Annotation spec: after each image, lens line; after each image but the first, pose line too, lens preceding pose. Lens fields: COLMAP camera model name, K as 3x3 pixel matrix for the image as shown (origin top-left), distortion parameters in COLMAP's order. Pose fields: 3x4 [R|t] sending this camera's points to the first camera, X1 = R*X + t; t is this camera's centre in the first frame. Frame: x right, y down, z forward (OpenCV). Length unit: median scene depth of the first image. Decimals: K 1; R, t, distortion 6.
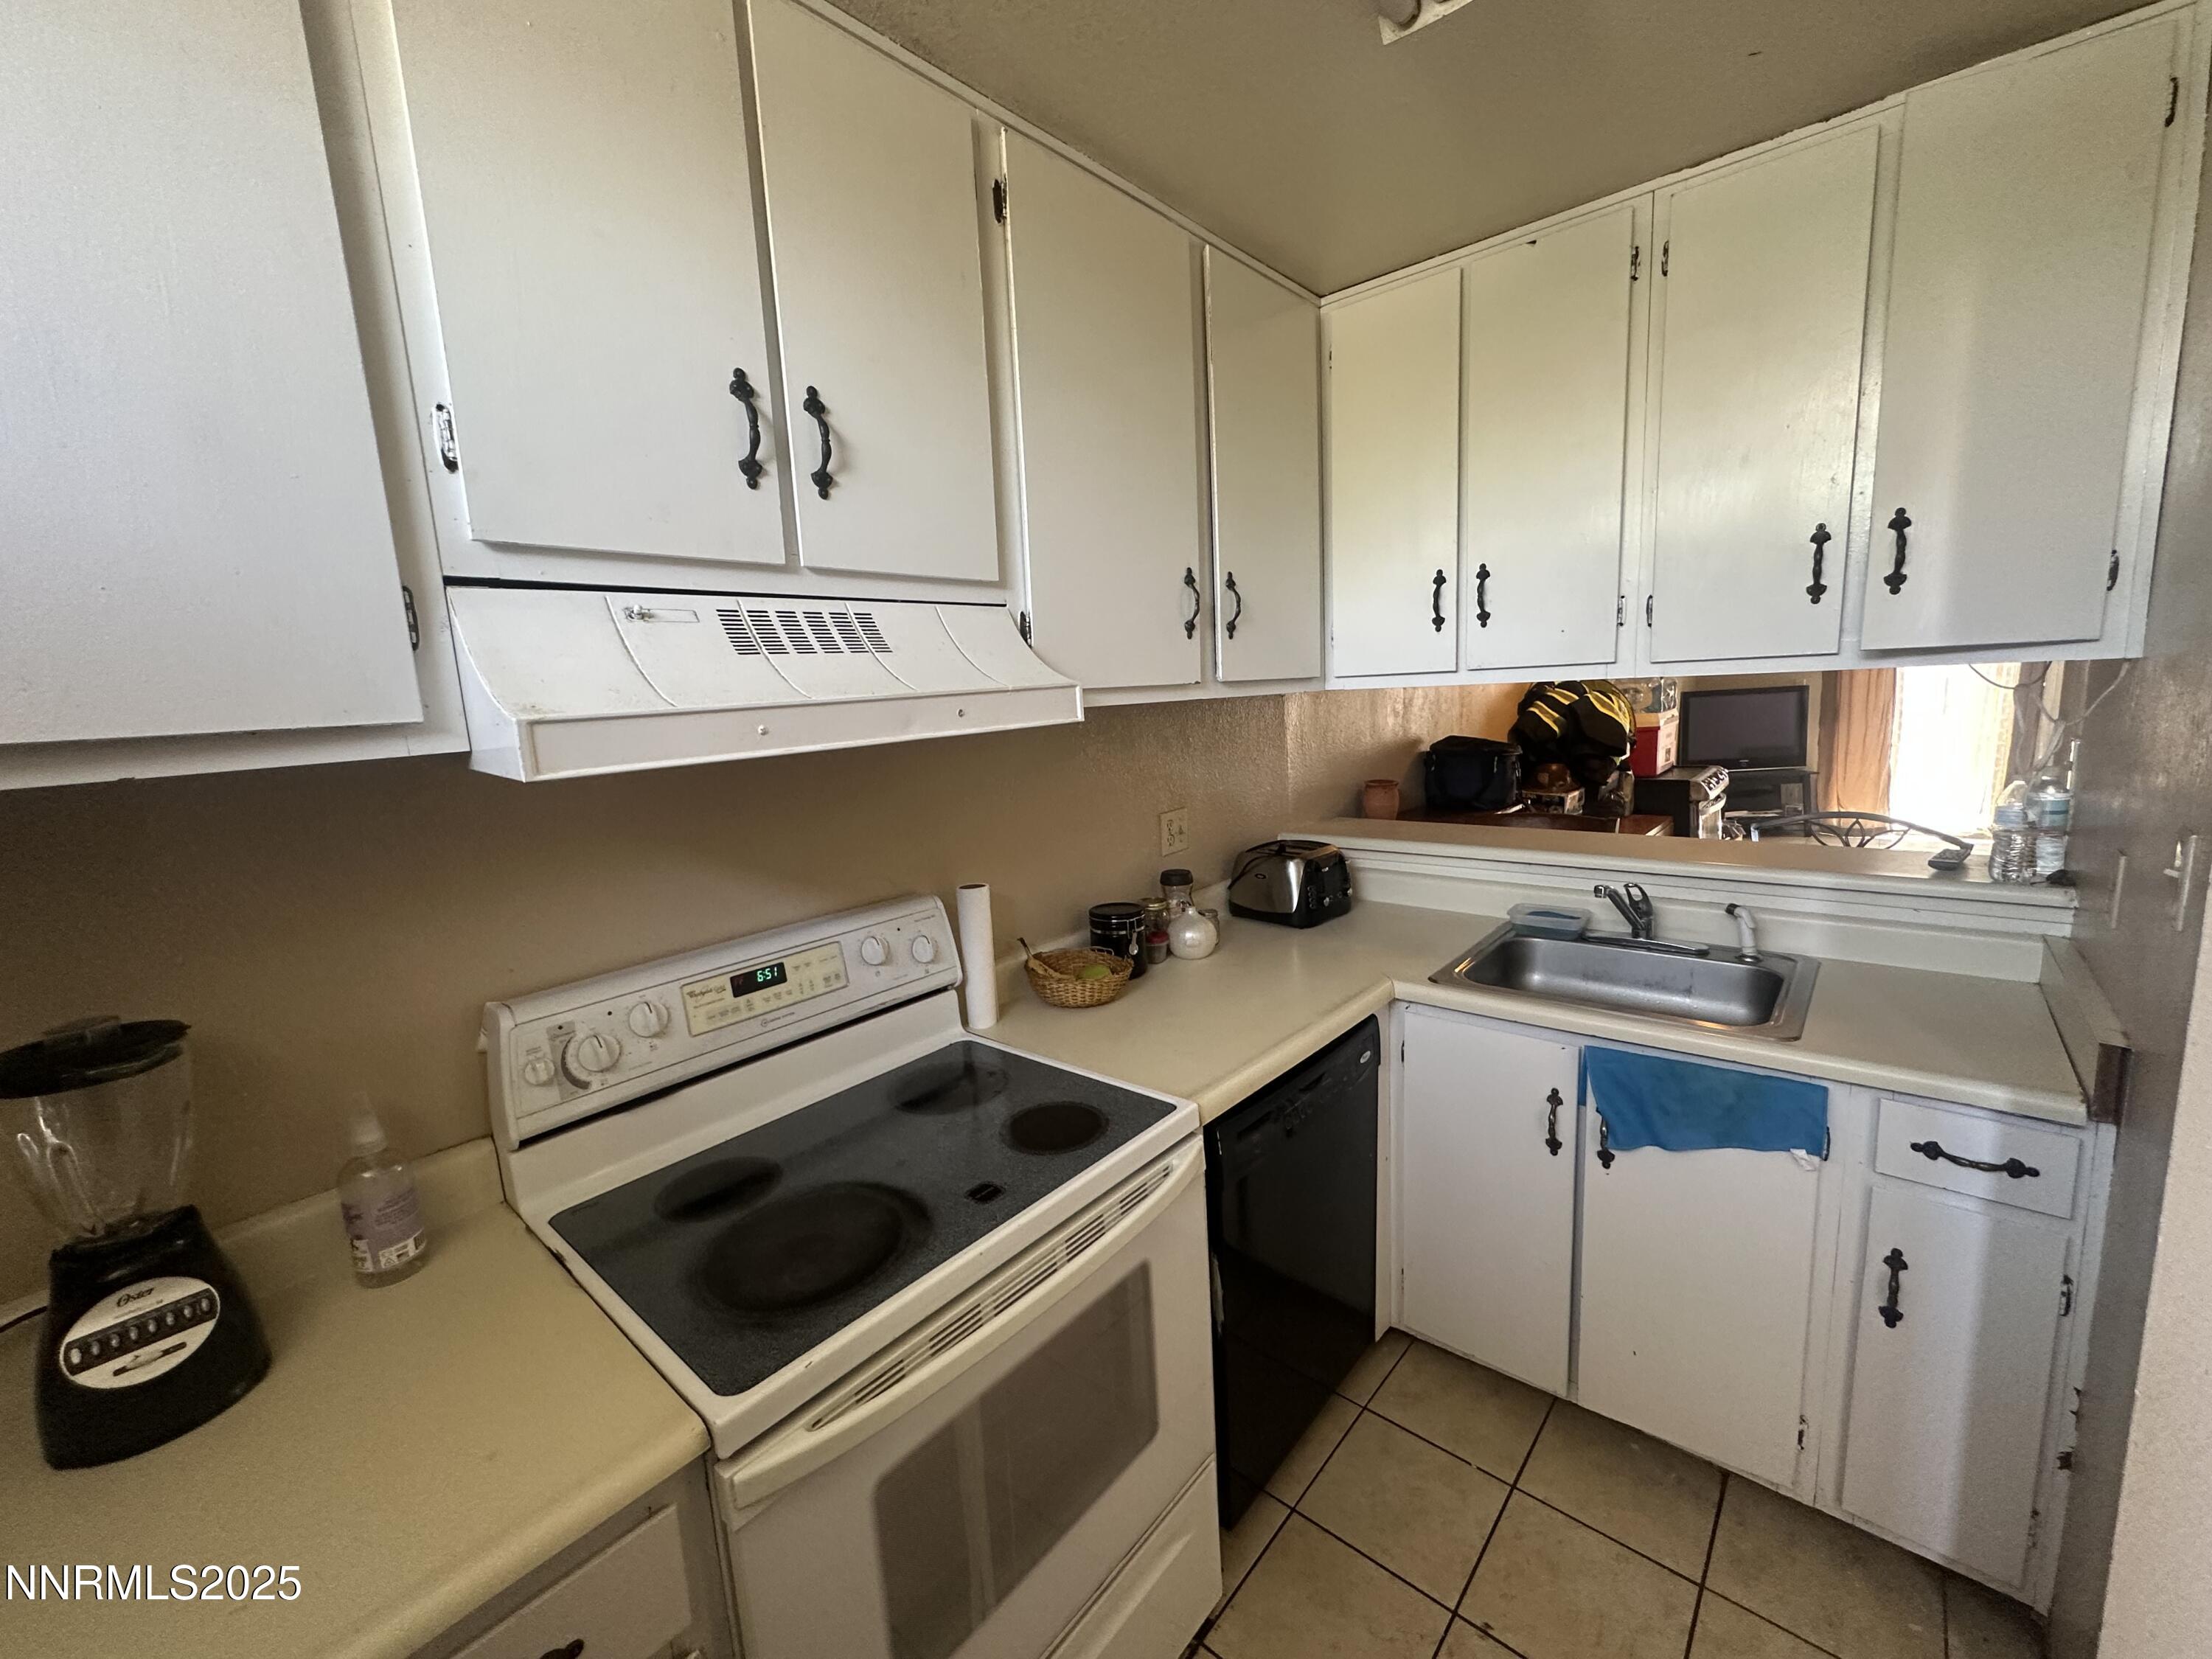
lens RADIAL K [[882.9, 0, 1089.1], [0, 882.9, 842.7], [0, 0, 1]] dist [-0.000962, 0.000129]
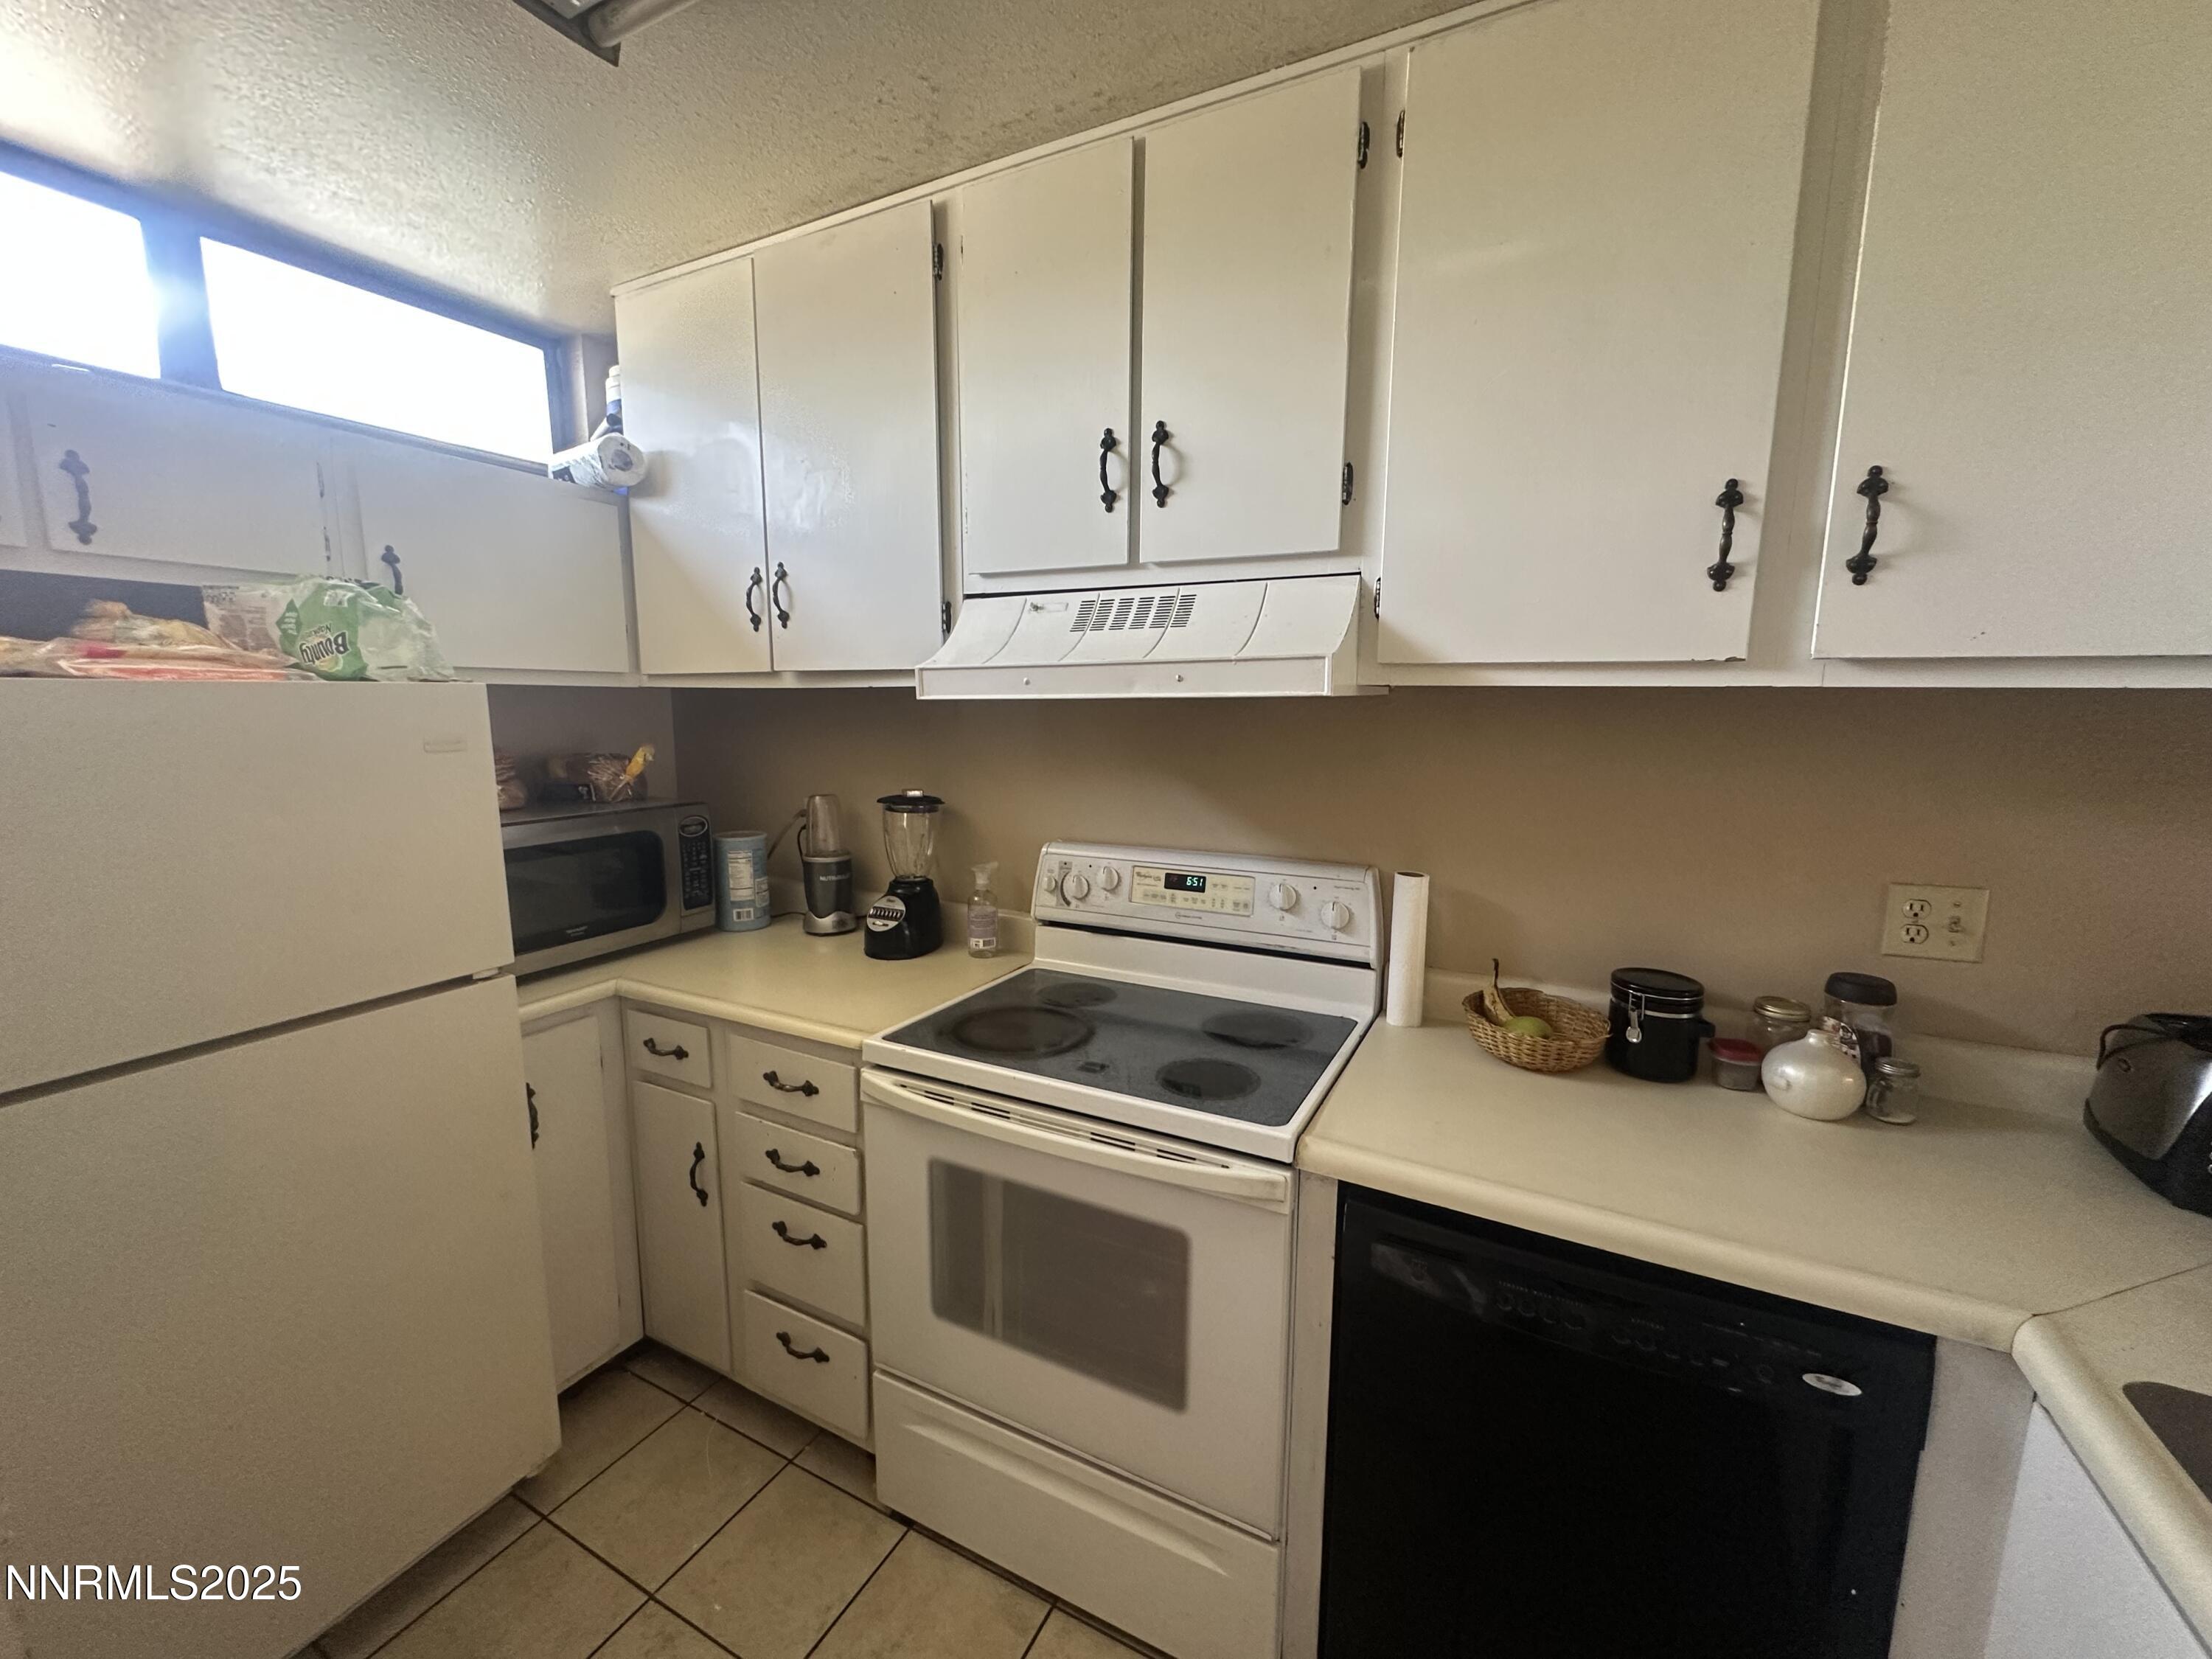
lens RADIAL K [[882.9, 0, 1095.1], [0, 882.9, 841.2], [0, 0, 1]] dist [-0.000962, 0.000129]
pose [[0.241237, 0.206786, -0.948179, 0.883881], [-0.184646, 0.968967, 0.164341, -0.100856], [0.952738, 0.135432, 0.271933, 0.558828]]
